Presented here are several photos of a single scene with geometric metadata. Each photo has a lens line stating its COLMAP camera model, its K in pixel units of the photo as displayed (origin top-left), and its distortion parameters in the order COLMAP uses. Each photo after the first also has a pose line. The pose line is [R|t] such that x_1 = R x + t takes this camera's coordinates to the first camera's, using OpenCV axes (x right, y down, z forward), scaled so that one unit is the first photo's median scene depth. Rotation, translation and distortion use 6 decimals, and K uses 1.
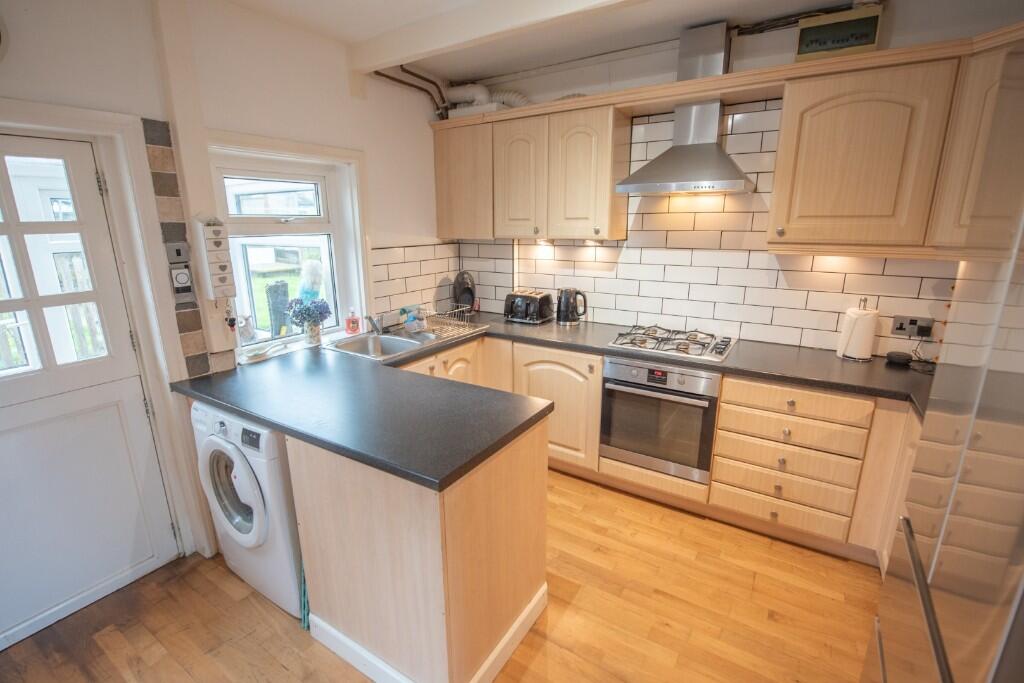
lens RADIAL K [[472.5, 0, 512.0], [0, 472.5, 341.5], [0, 0, 1]] dist [-0.003370, -0.000467]
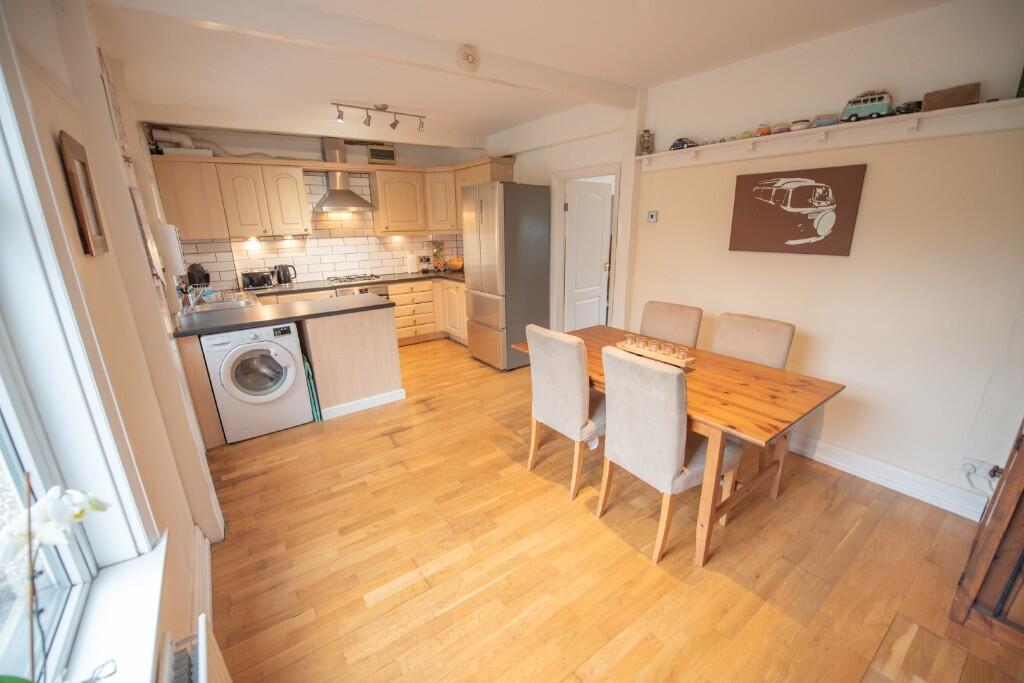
lens RADIAL K [[411.1, 0, 512.0], [0, 411.1, 341.5], [0, 0, 1]] dist [-0.018718, -0.000064]
pose [[0.365502, -0.260796, 0.893529, -1.179052], [0.247748, 0.952577, 0.176688, 0.121521], [-0.897234, 0.156791, 0.412780, -0.397950]]
